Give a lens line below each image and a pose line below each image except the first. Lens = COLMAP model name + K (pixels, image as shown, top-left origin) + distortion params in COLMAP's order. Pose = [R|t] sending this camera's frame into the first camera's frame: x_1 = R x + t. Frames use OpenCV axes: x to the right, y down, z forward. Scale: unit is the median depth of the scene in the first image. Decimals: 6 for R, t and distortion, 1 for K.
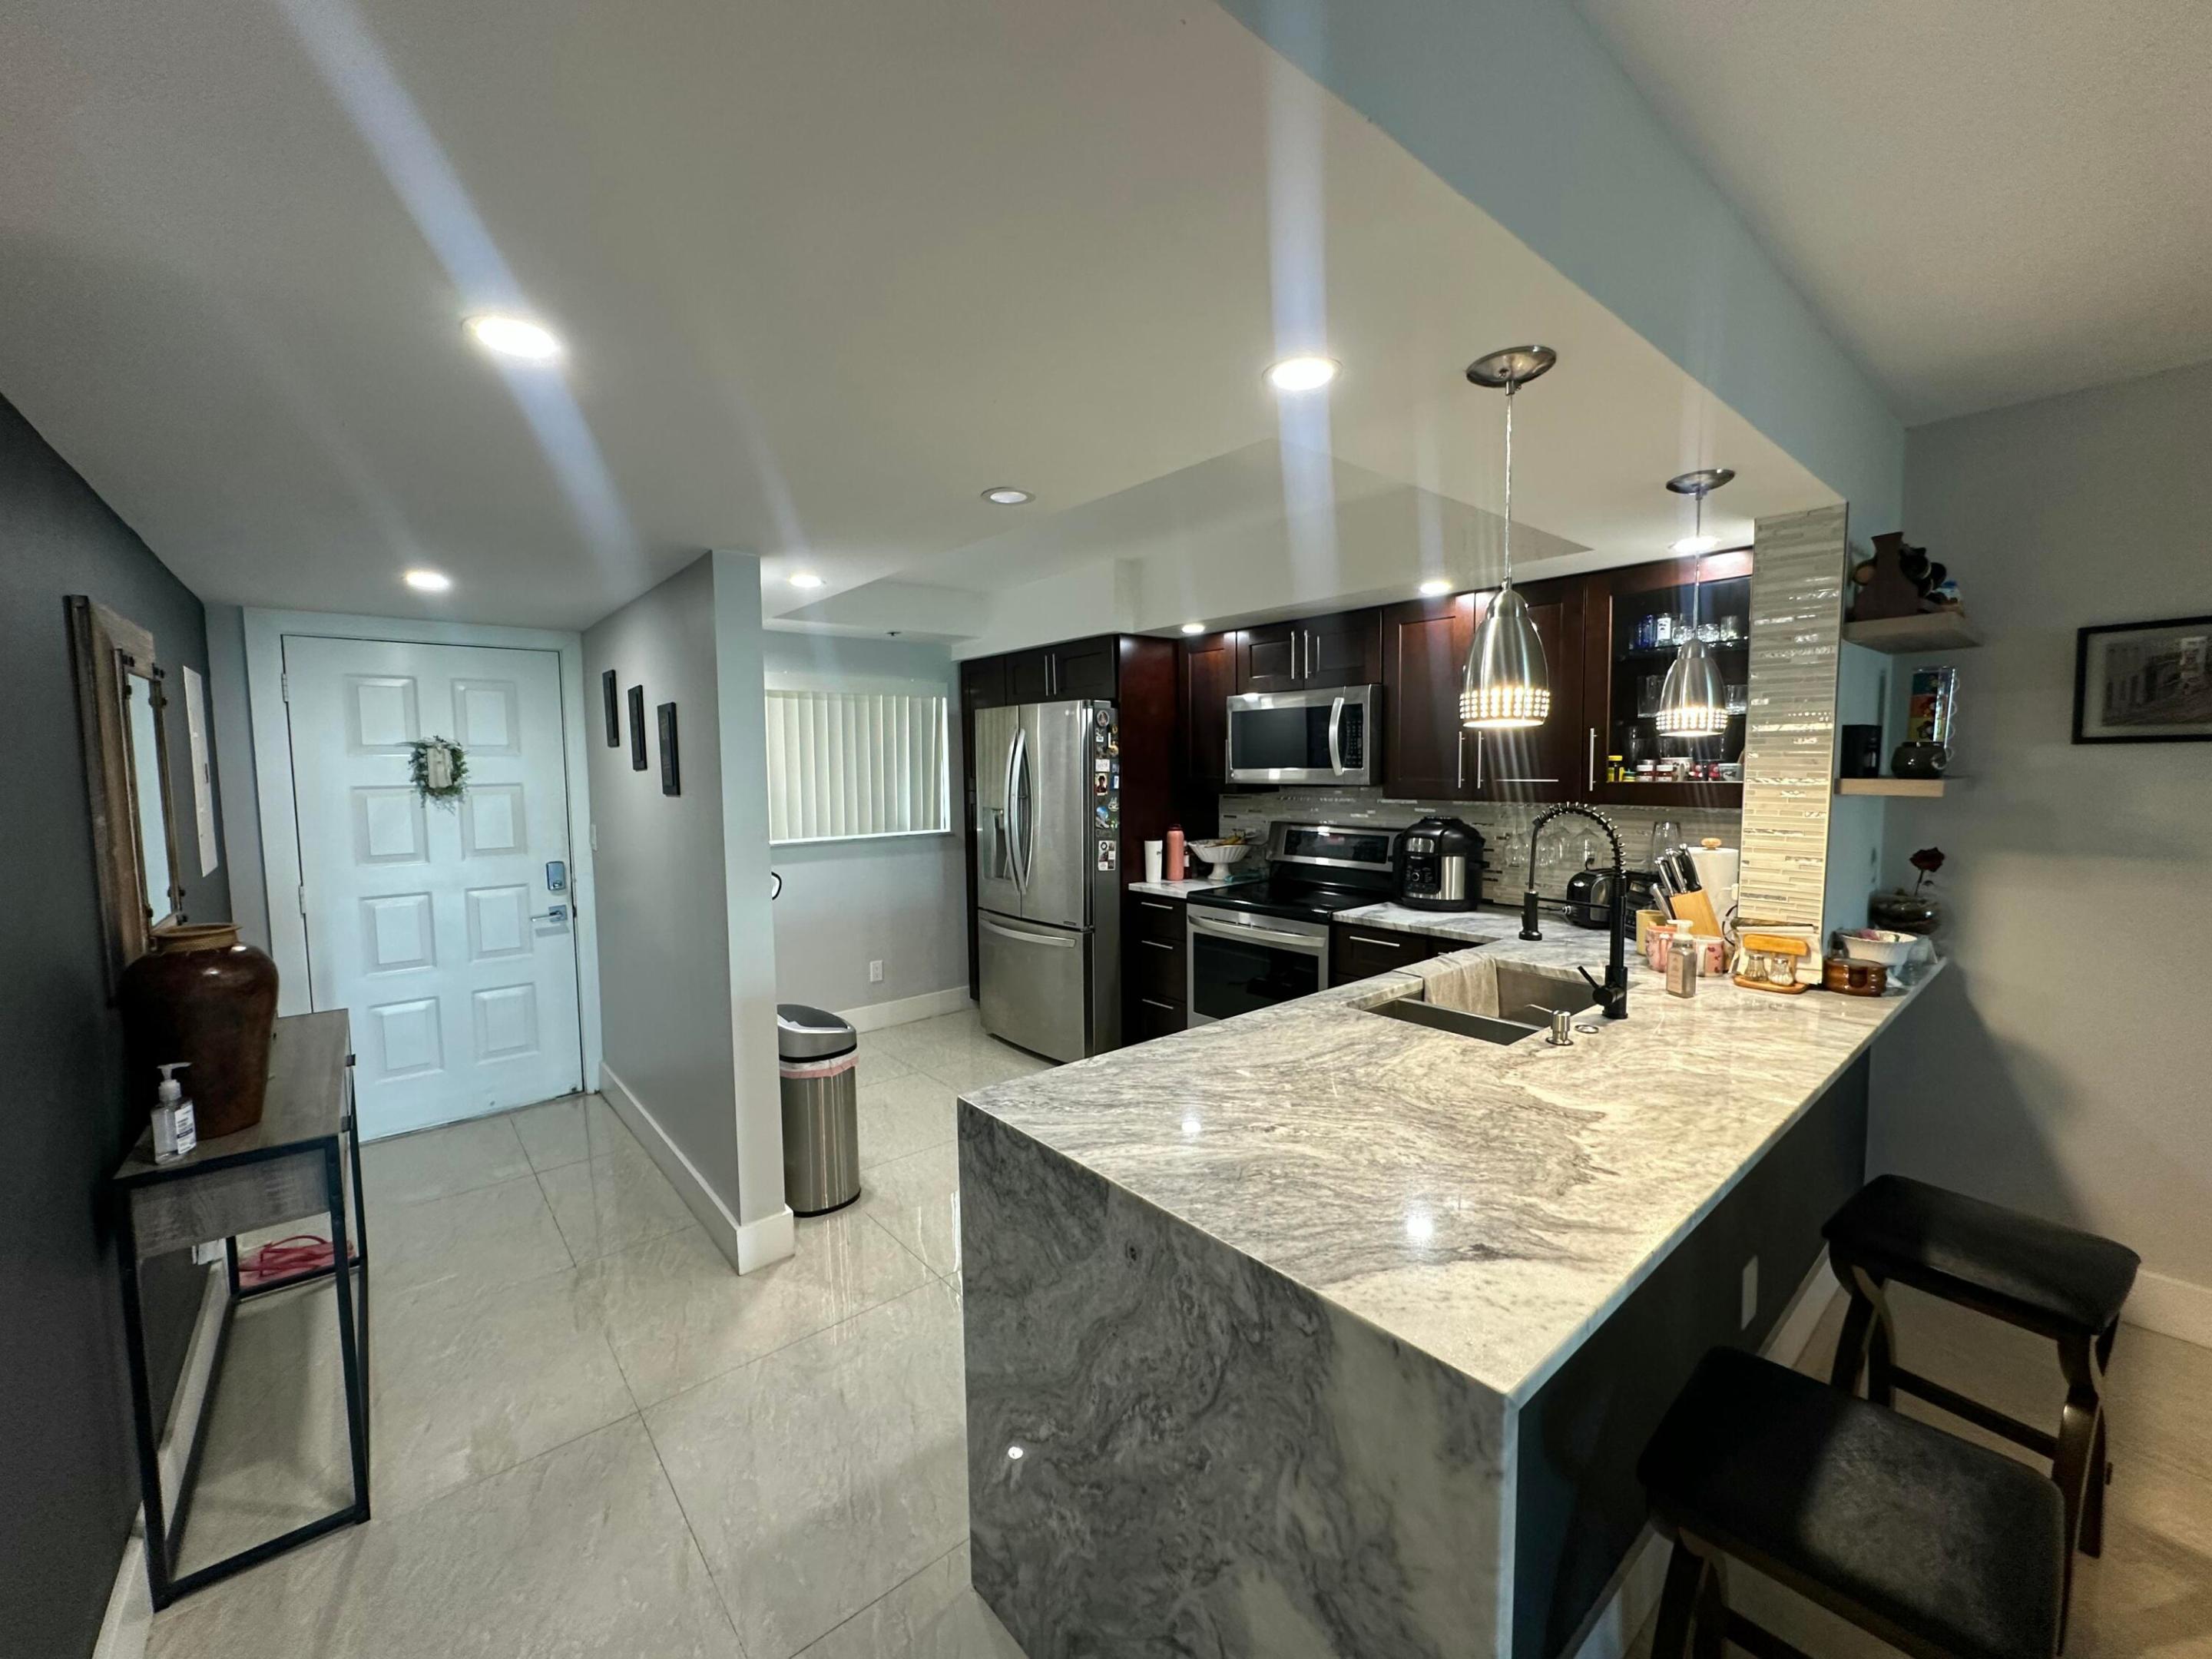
lens RADIAL K [[884.1, 0, 1103.4], [0, 884.1, 830.6], [0, 0, 1]] dist [-0.002319, 0.000445]
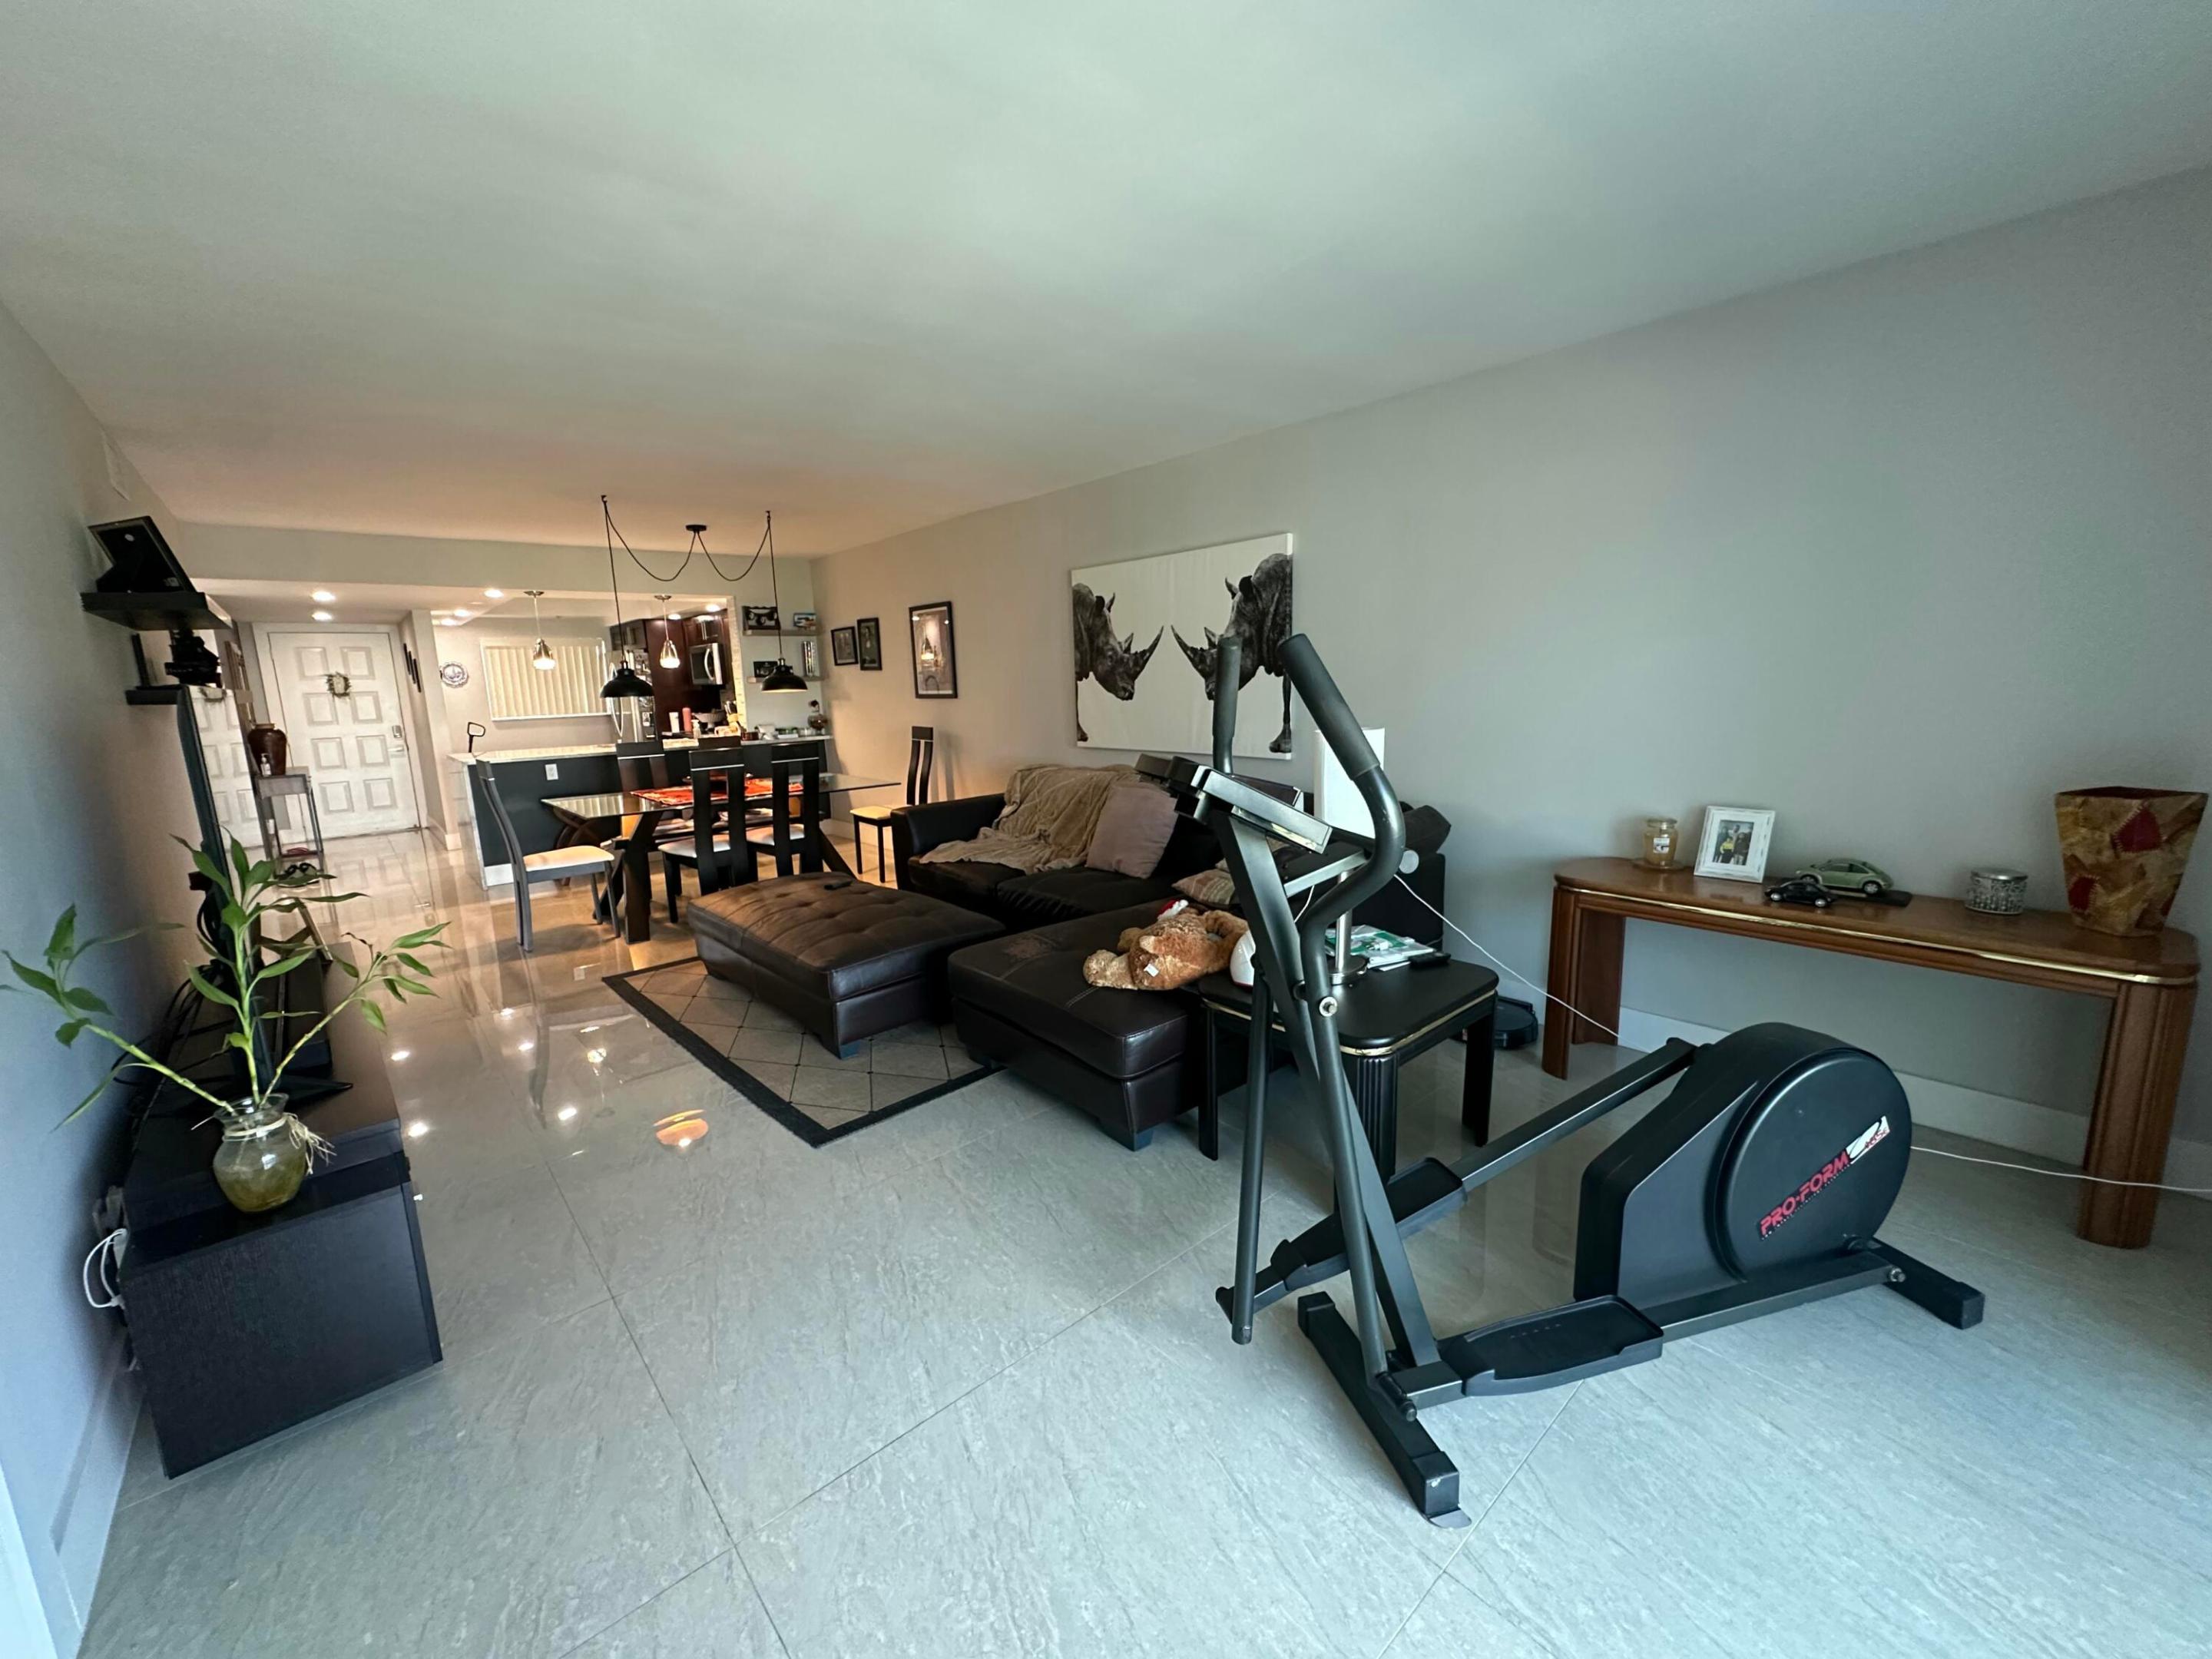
lens RADIAL K [[884.1, 0, 1104.3], [0, 884.1, 829.5], [0, 0, 1]] dist [-0.002319, 0.000445]
pose [[0.999572, -0.022433, 0.018802, 2.153071], [0.020570, 0.995358, 0.094019, 0.231608], [-0.020824, -0.093592, 0.995393, -2.483544]]
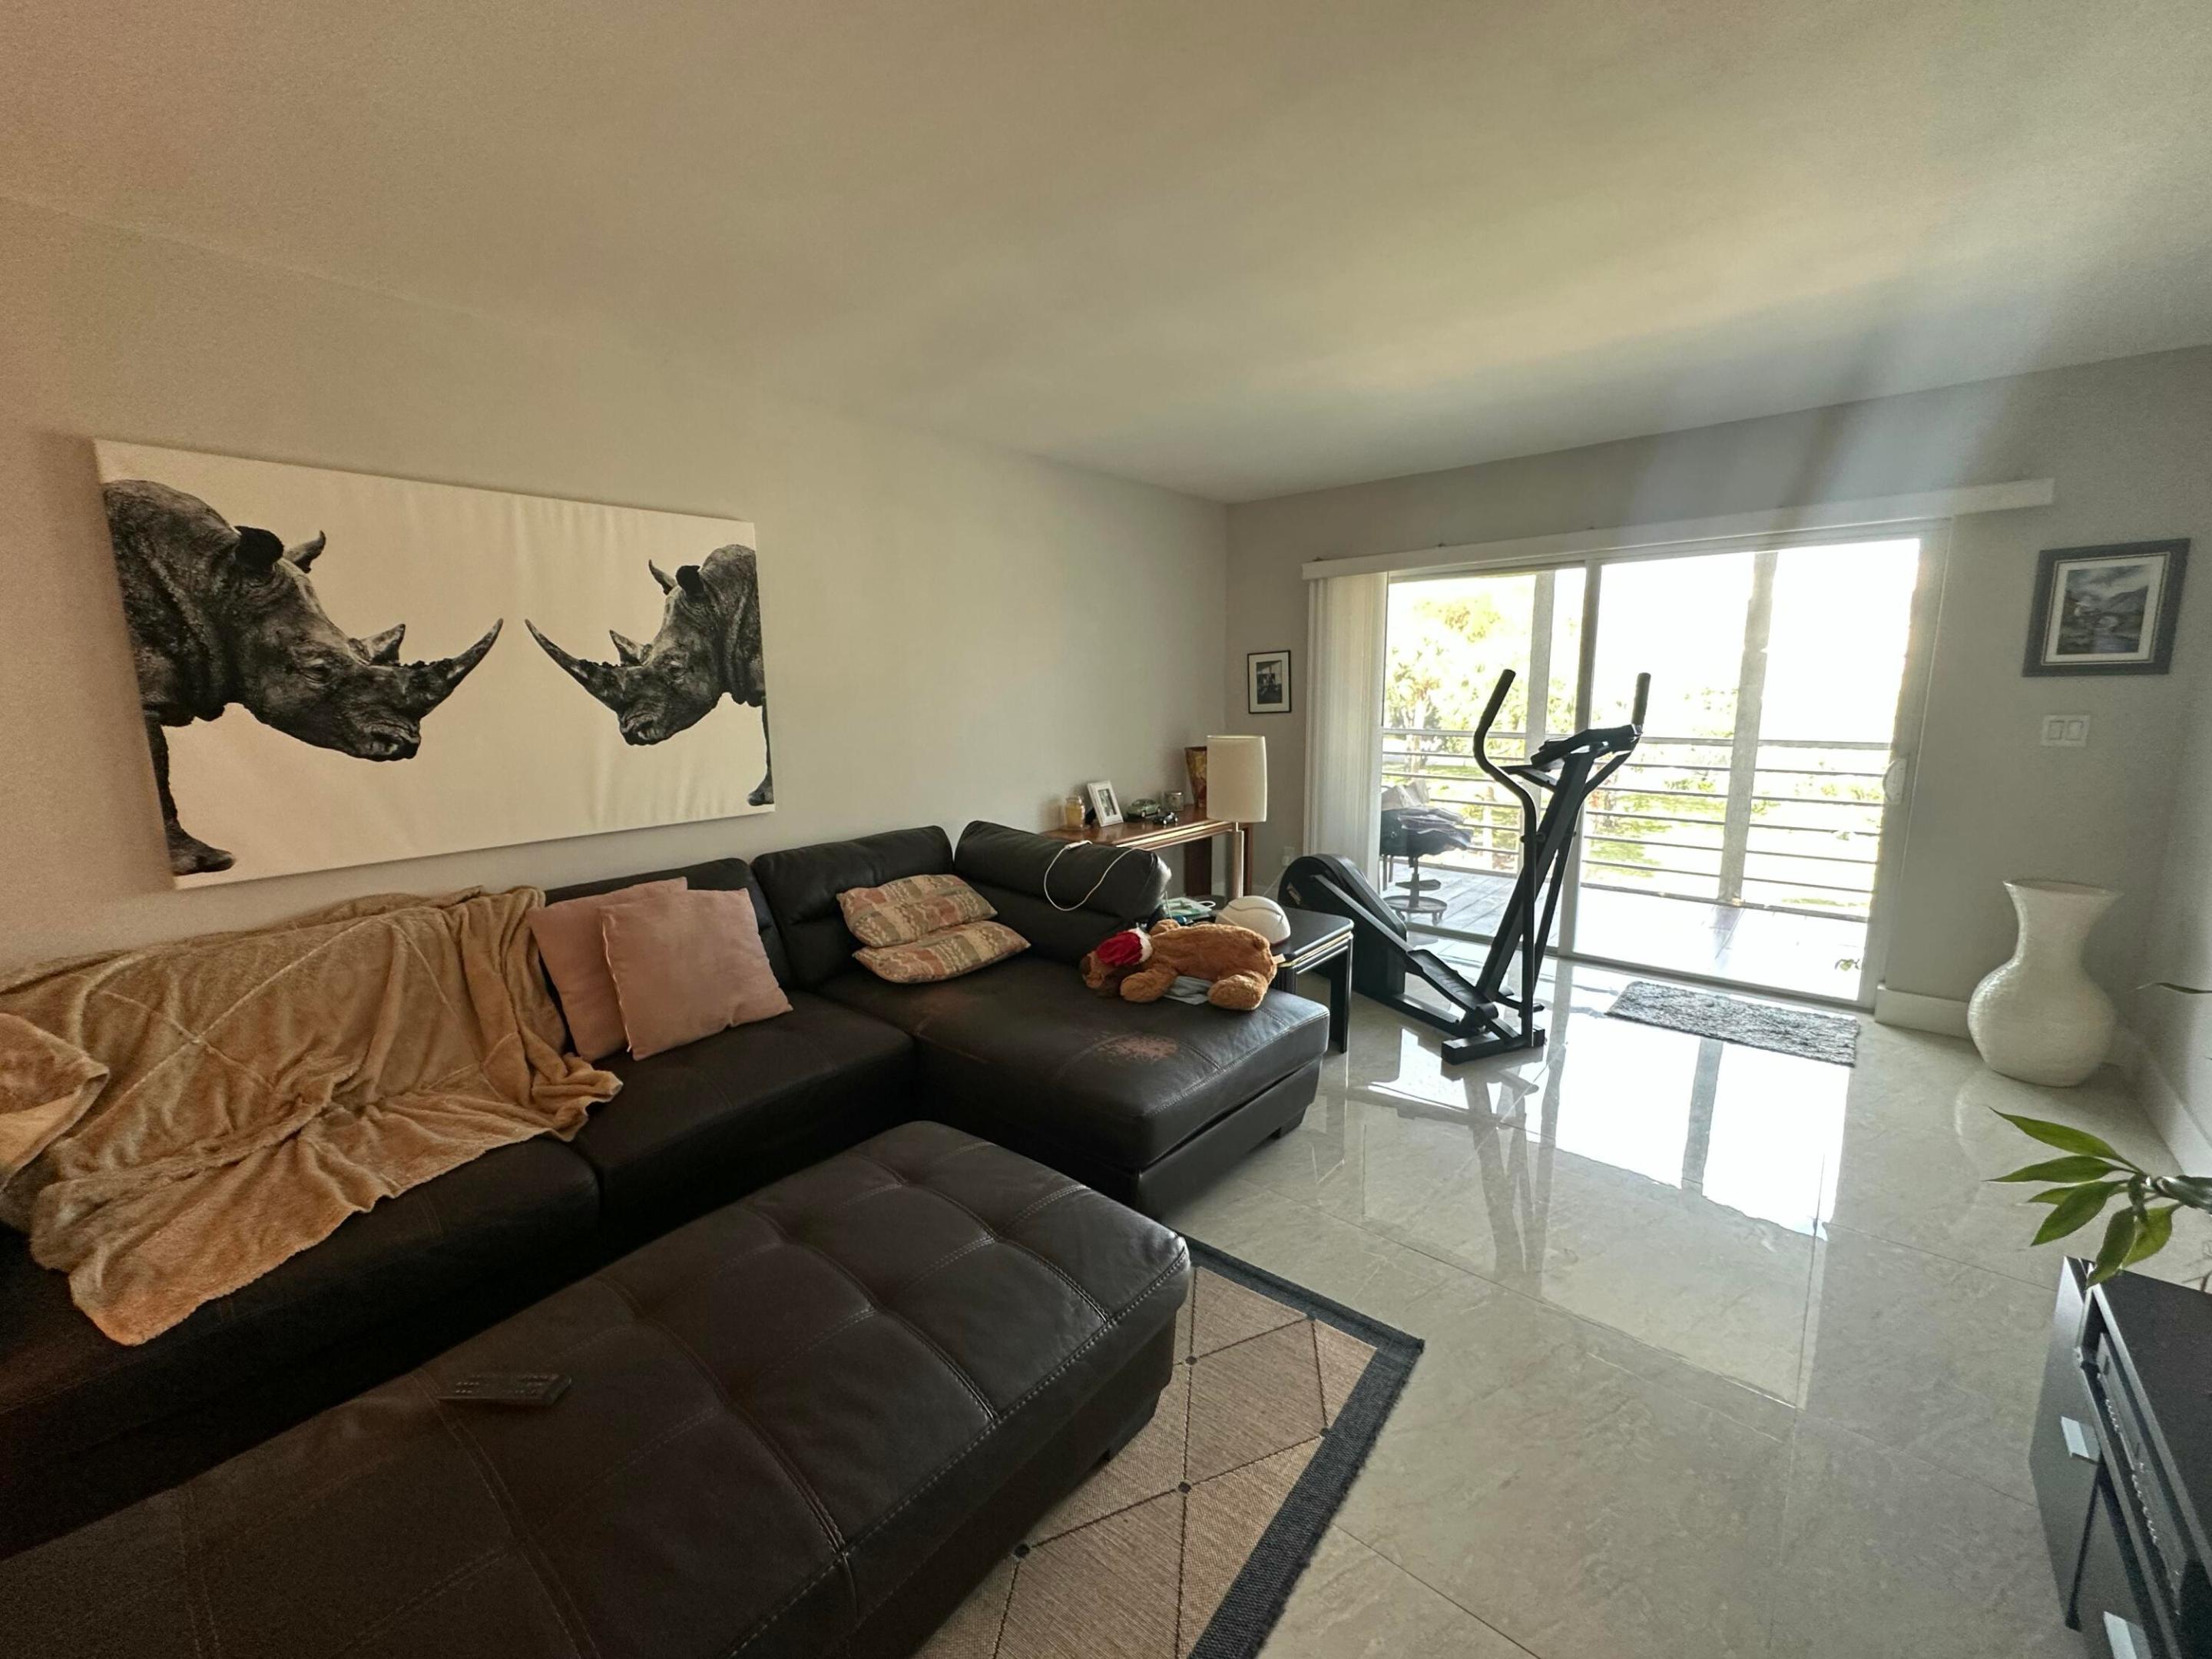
lens RADIAL K [[884.1, 0, 1102.4], [0, 884.1, 832.1], [0, 0, 1]] dist [-0.002319, 0.000445]
pose [[-0.159554, -0.155389, 0.974883, 1.039890], [0.093248, 0.980746, 0.171585, 0.098350], [-0.982775, 0.118283, -0.141992, -0.916279]]
